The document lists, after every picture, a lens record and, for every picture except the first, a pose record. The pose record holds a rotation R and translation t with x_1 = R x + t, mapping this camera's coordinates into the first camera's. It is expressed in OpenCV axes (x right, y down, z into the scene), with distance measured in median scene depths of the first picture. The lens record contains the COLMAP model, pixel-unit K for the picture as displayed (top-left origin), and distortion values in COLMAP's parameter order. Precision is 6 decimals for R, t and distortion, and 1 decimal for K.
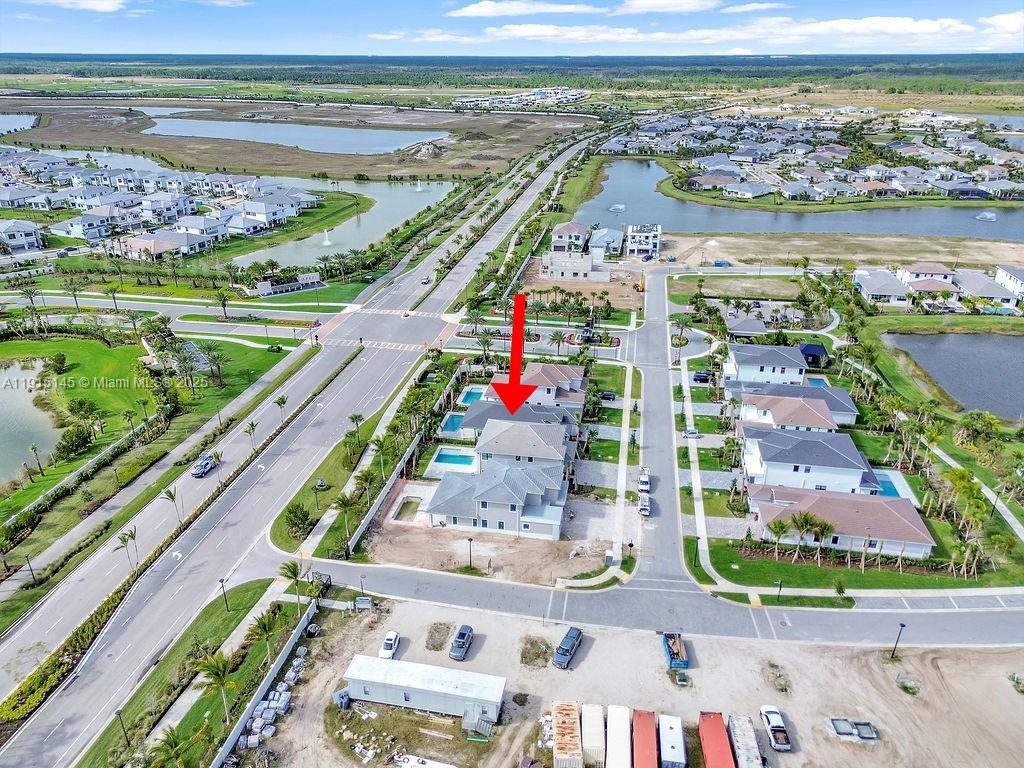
lens RADIAL K [[718.2, 0, 504.6], [0, 718.2, 385.6], [0, 0, 1]] dist [0.109370, -0.116679]
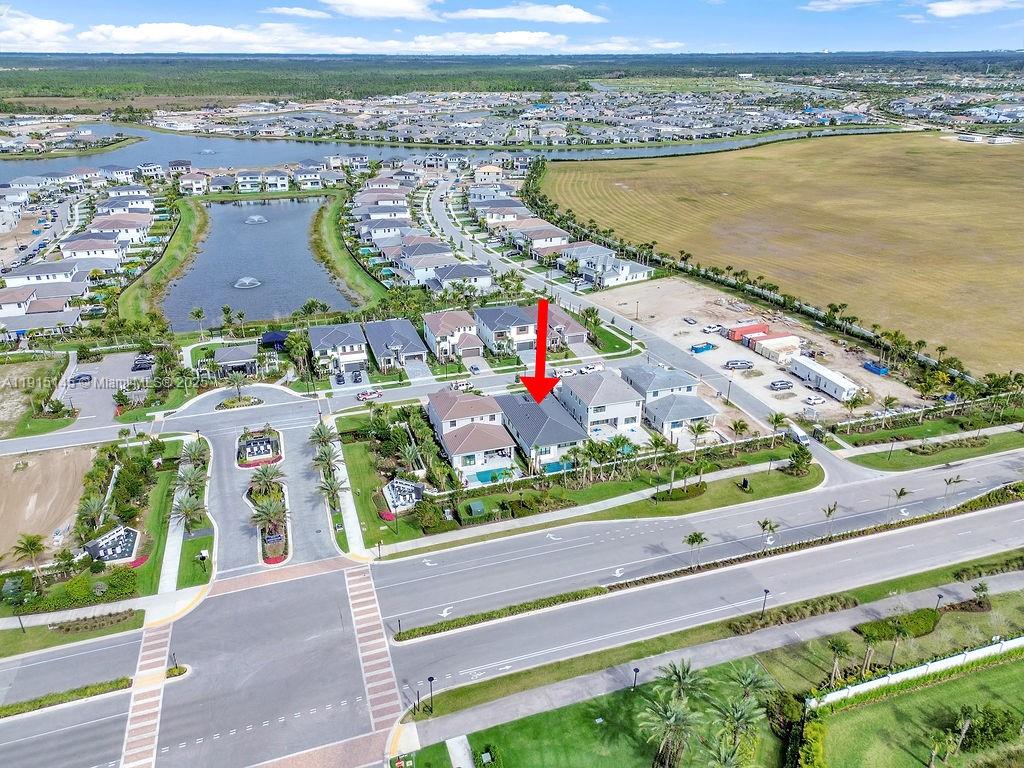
lens RADIAL K [[723.0, 0, 512.0], [0, 723.0, 384.0], [0, 0, 1]] dist [0.084140, -0.046659]
pose [[-0.480236, -0.363872, 0.798104, -0.709078], [0.365541, 0.744093, 0.559201, -0.540323], [-0.797341, 0.560288, -0.224330, 1.167214]]
